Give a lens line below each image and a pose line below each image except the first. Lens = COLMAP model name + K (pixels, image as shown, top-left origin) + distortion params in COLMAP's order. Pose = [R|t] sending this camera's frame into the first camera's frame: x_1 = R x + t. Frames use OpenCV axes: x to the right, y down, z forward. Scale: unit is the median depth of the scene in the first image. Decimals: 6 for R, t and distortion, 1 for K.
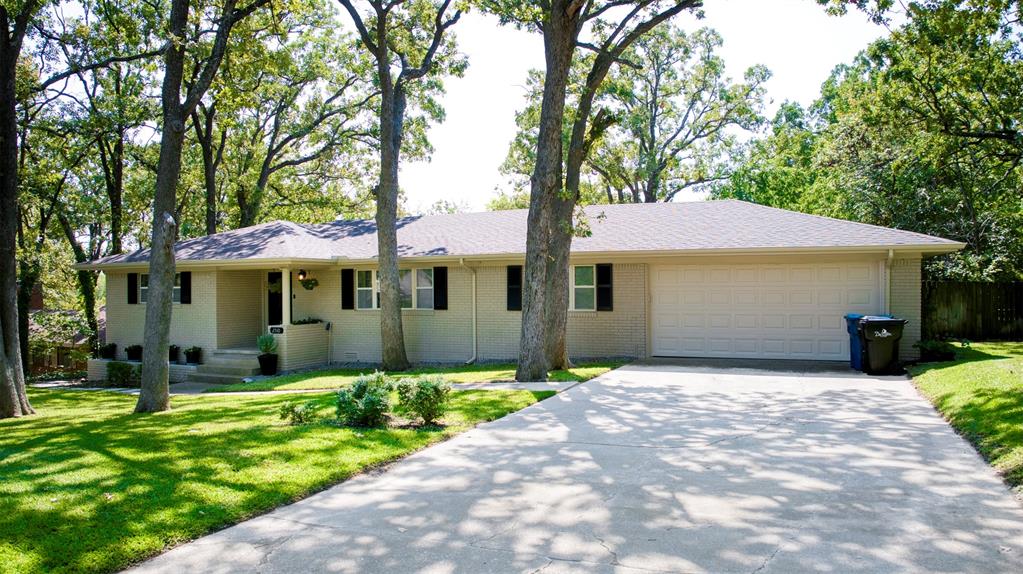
lens RADIAL K [[699.8, 0, 513.4], [0, 699.8, 285.5], [0, 0, 1]] dist [-0.101818, -0.012547]
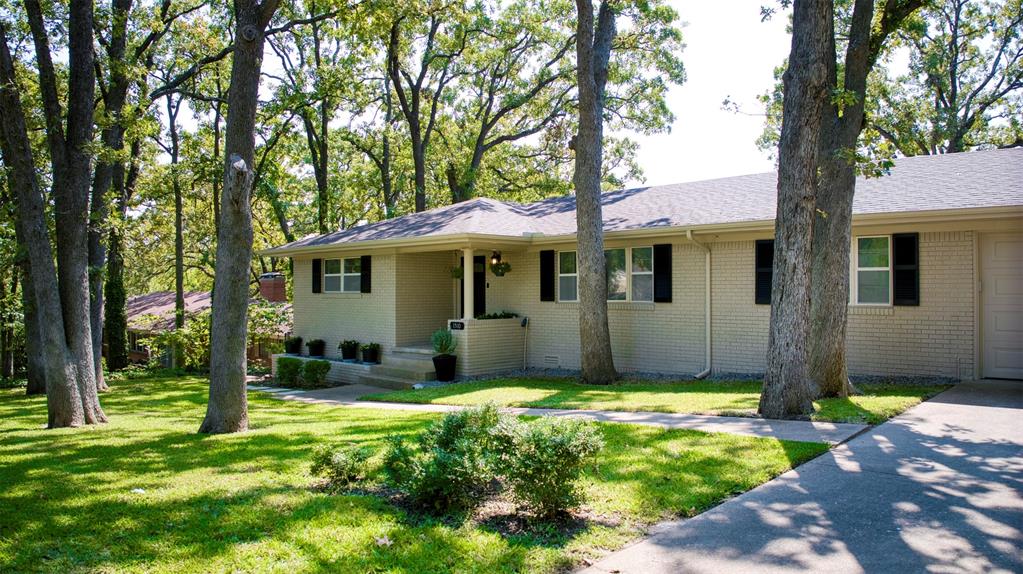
lens RADIAL K [[699.8, 0, 524.2], [0, 699.8, 281.5], [0, 0, 1]] dist [-0.101818, -0.012547]
pose [[0.937754, 0.001989, -0.347295, 0.015465], [-0.004050, 0.999978, -0.005208, 0.018794], [0.347277, 0.006290, 0.937741, 0.288782]]
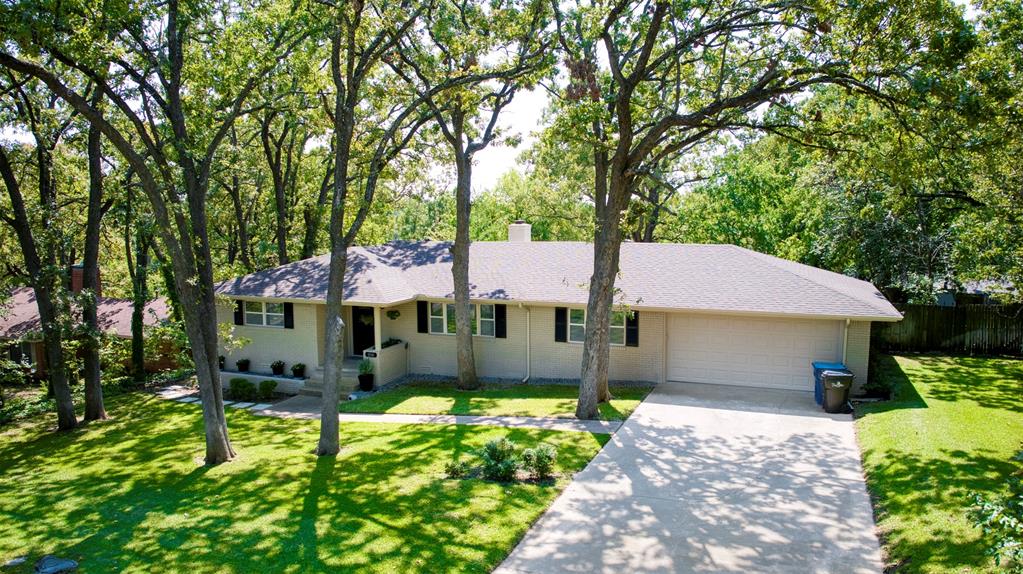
lens RADIAL K [[699.8, 0, 515.8], [0, 699.8, 286.7], [0, 0, 1]] dist [-0.101818, -0.012547]
pose [[0.999719, 0.001685, 0.023659, -0.119099], [-0.004277, 0.993929, 0.109938, -0.219759], [-0.023330, -0.110008, 0.993657, -0.284045]]
